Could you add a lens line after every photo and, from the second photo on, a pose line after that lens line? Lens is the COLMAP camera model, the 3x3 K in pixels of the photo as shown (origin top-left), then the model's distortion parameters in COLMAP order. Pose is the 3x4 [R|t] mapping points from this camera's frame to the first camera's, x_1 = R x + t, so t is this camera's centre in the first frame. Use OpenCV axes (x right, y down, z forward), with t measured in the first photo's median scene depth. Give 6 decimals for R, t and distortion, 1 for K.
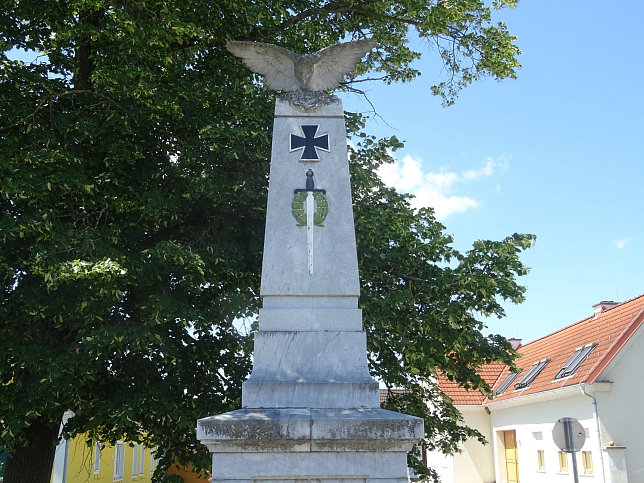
lens RADIAL K [[687.5, 0, 322.0], [0, 687.5, 241.5], [0, 0, 1]] dist [-0.001667, 0.029694]
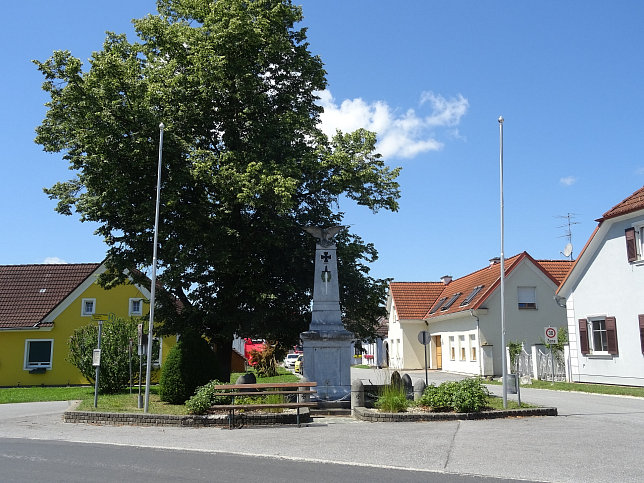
lens RADIAL K [[642.3, 0, 322.0], [0, 642.3, 241.5], [0, 0, 1]] dist [0.017524, 0.021245]
pose [[0.999890, 0.002759, 0.014558, -0.086471], [-0.004524, 0.992446, 0.122598, -0.625260], [-0.014109, -0.122650, 0.992350, -2.269088]]
